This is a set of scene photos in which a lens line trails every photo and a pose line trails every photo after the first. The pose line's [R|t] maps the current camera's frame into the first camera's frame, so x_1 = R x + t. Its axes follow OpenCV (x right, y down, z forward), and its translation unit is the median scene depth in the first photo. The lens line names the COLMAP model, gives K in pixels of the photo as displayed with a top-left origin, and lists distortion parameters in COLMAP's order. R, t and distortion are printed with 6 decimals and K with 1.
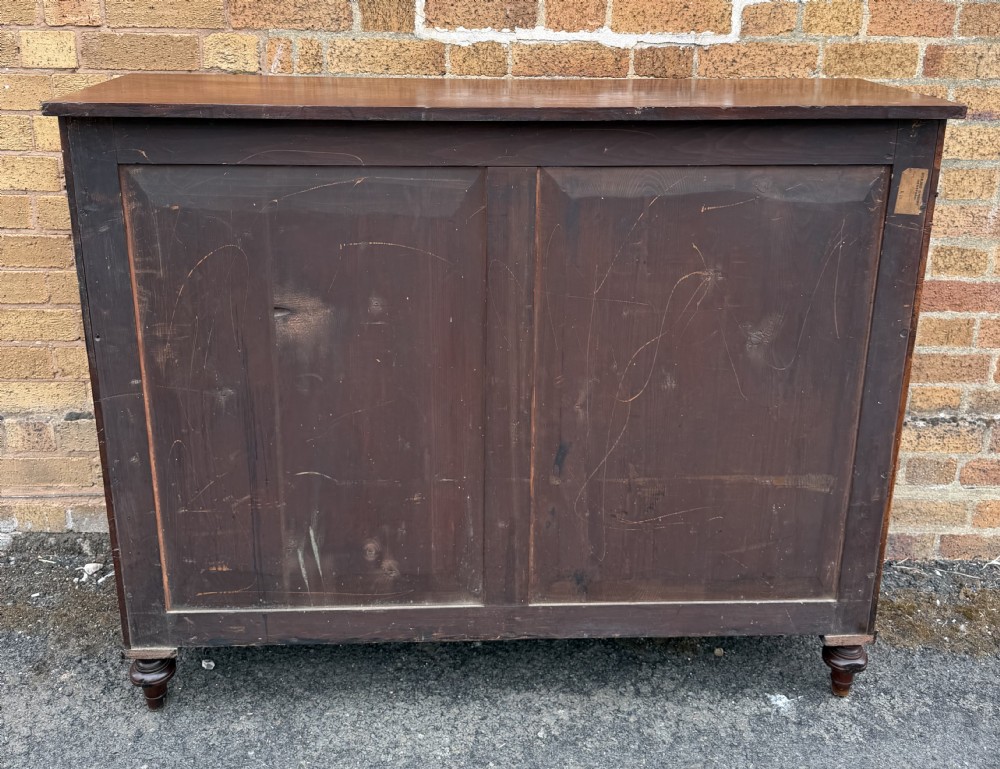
lens RADIAL K [[956.1, 0, 496.5], [0, 956.1, 260.3], [0, 0, 1]] dist [0.025684, 0.000000]
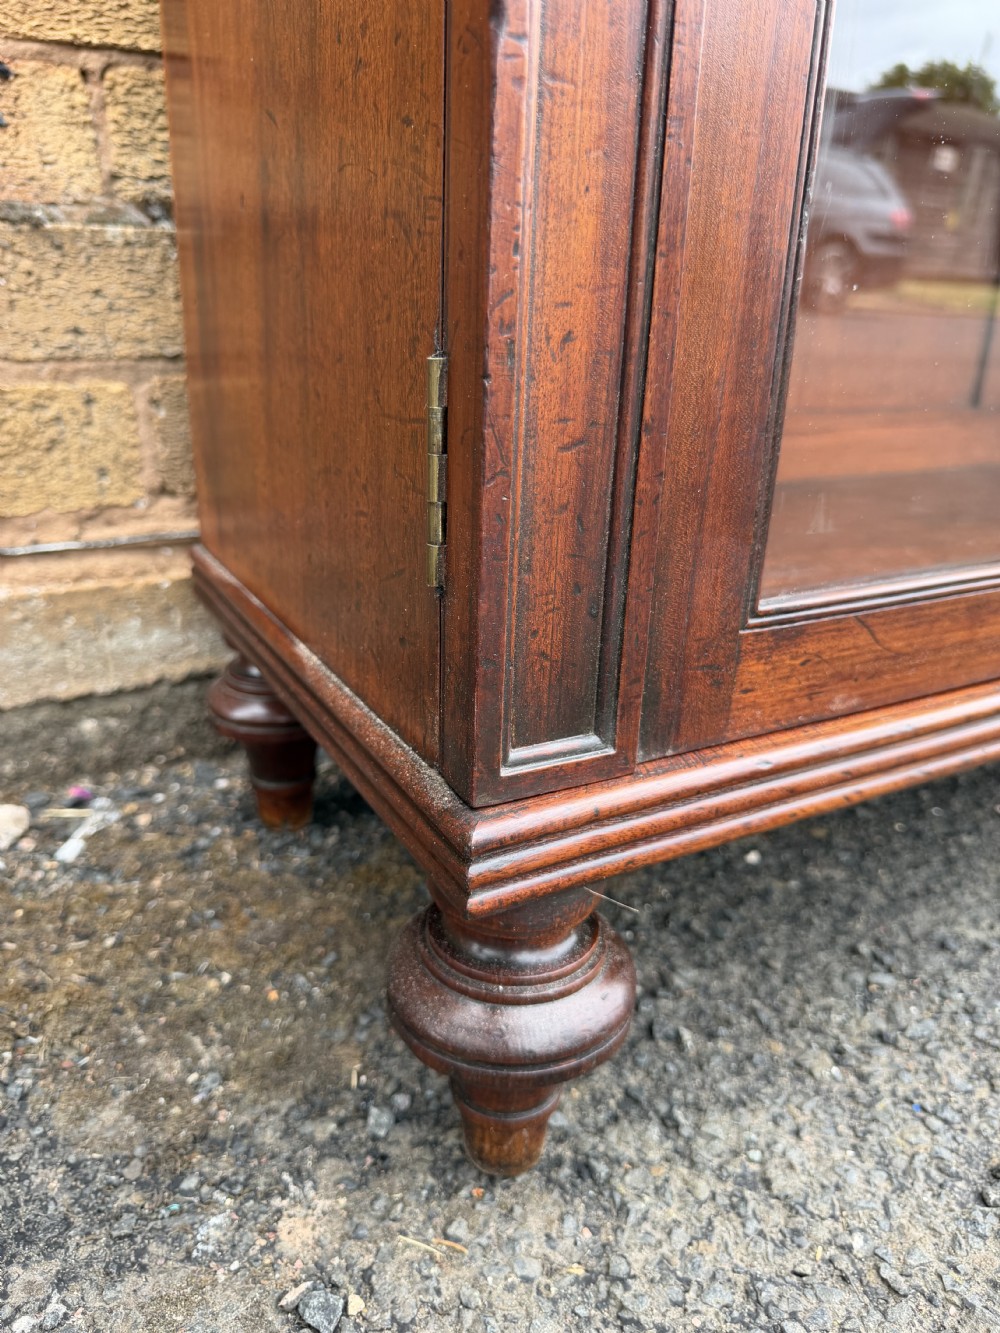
lens RADIAL K [[1013.4, 0, 486.5], [0, 1013.4, 671.6], [0, 0, 1]] dist [-0.033390, -0.003751]
pose [[0.884062, -0.162412, 0.438243, -0.465137], [0.133973, 0.986393, 0.095293, 0.303473], [-0.447756, -0.025532, 0.893791, 0.787144]]
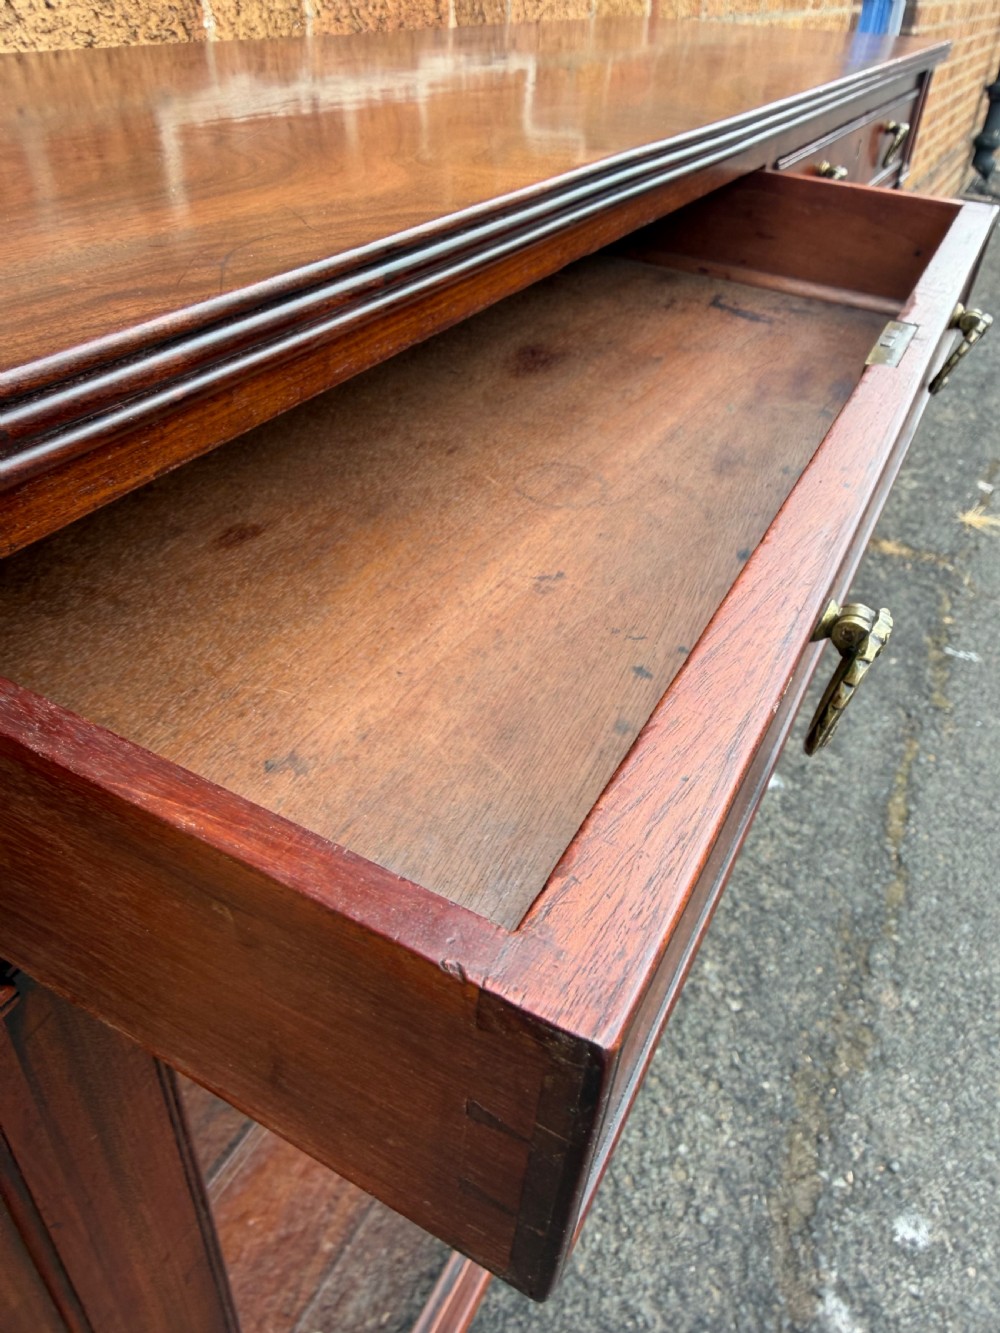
lens RADIAL K [[966.6, 0, 500.4], [0, 966.6, 599.2], [0, 0, 1]] dist [-0.007165, 0.012646]
pose [[0.490720, -0.478063, 0.728457, -0.400499], [0.226999, 0.877314, 0.422838, -0.138118], [-0.841229, -0.042136, 0.539035, 0.679061]]
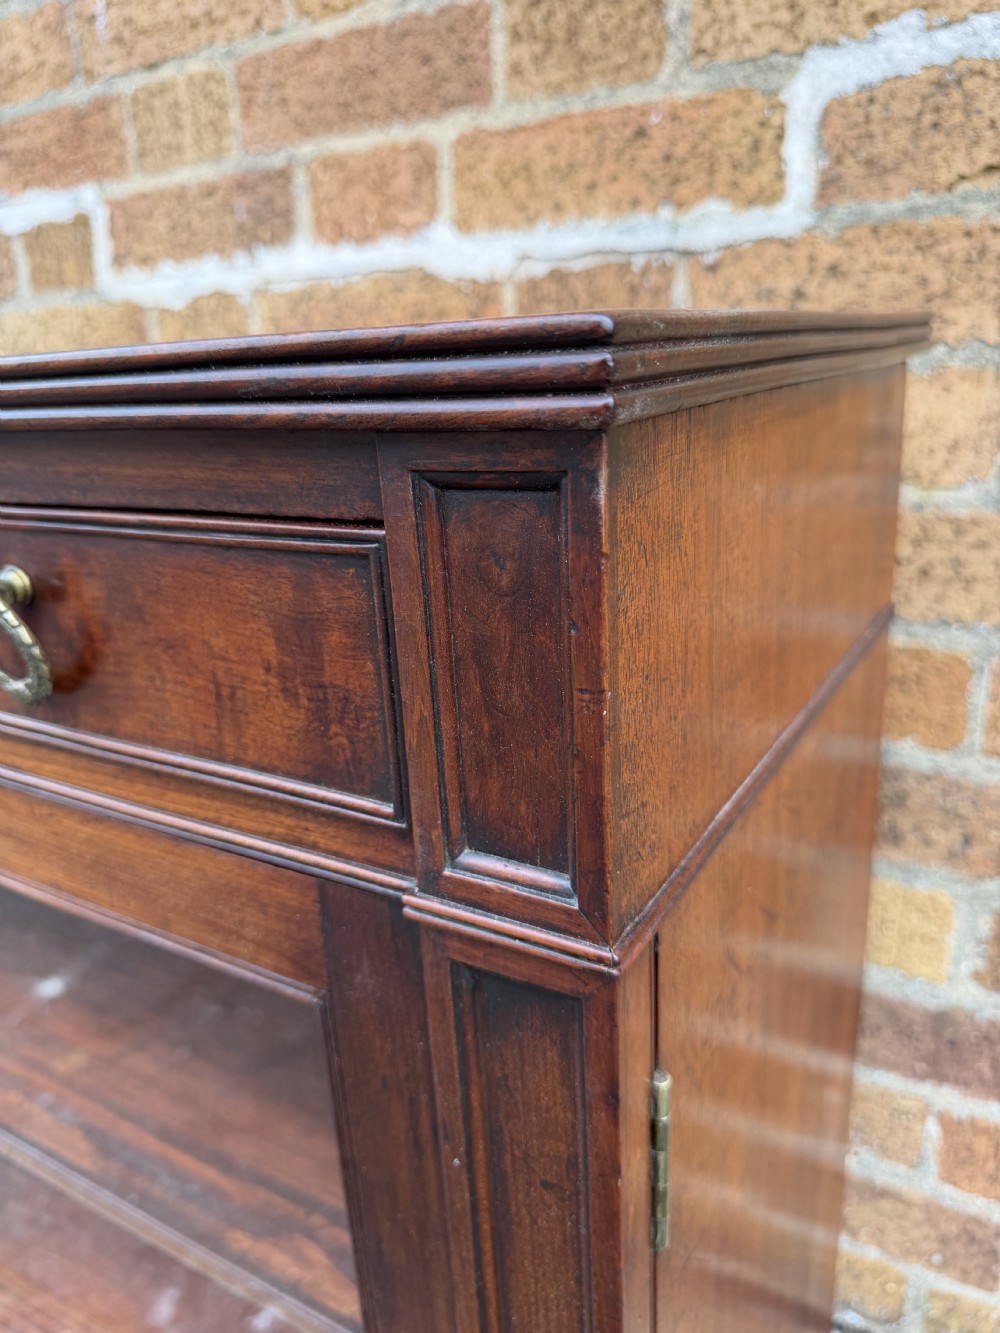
lens RADIAL K [[971.7, 0, 501.6], [0, 971.7, 642.2], [0, 0, 1]] dist [0.001712, -0.015855]
pose [[0.856139, 0.096958, -0.507568, 0.338804], [-0.094919, 0.995034, 0.029971, -0.097937], [0.507953, 0.022519, 0.861090, 0.694105]]
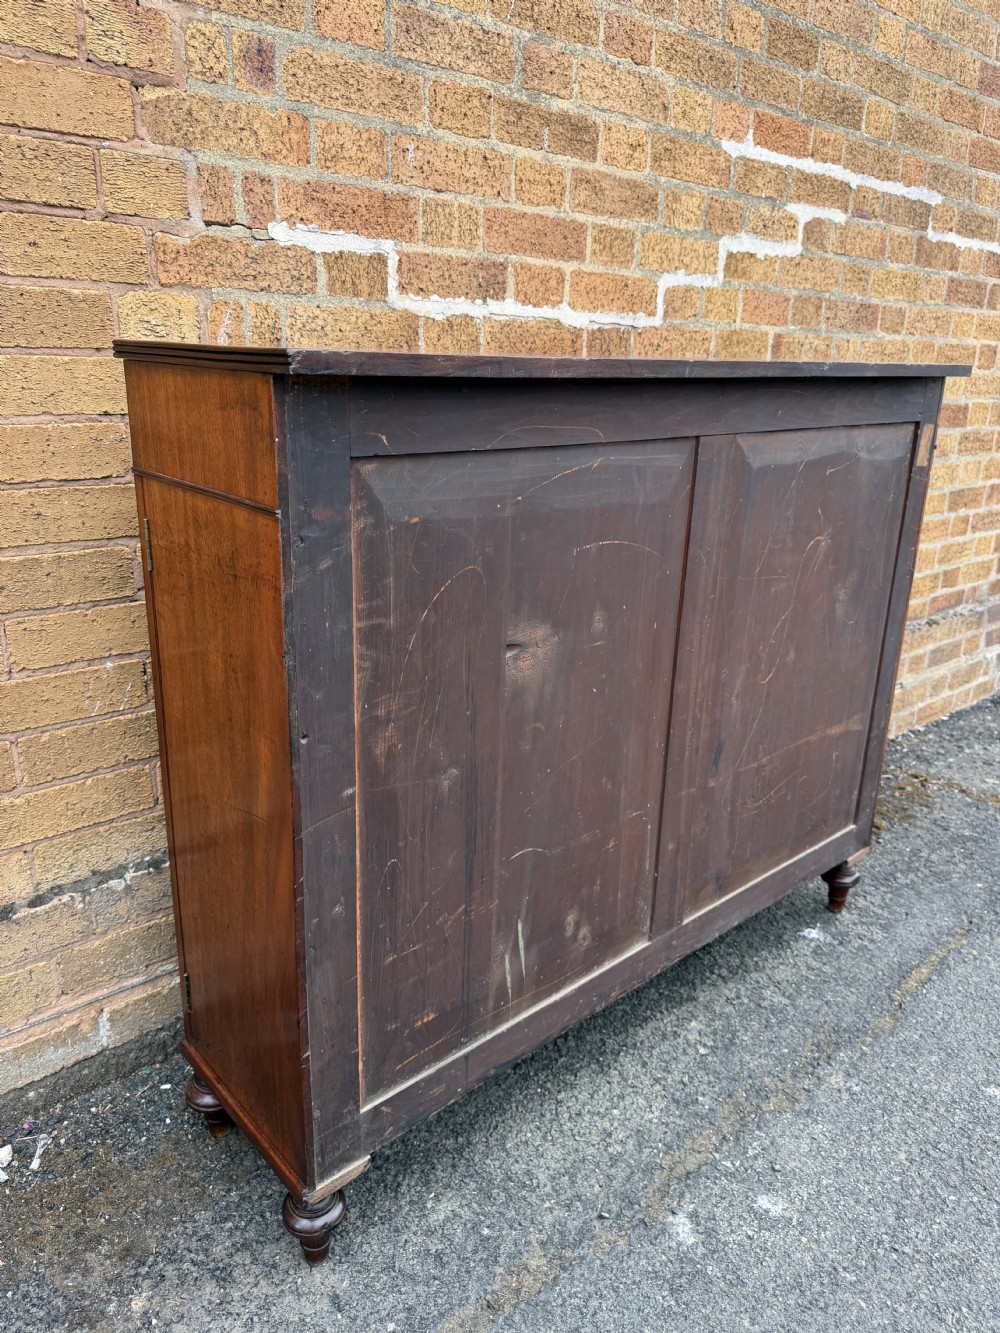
lens RADIAL K [[971.7, 0, 515.6], [0, 971.7, 663.0], [0, 0, 1]] dist [0.001712, -0.015855]
pose [[0.764523, -0.188130, 0.616532, -0.551562], [0.160587, 0.981894, 0.100483, -0.009315], [-0.624272, 0.022185, 0.780892, 0.318880]]
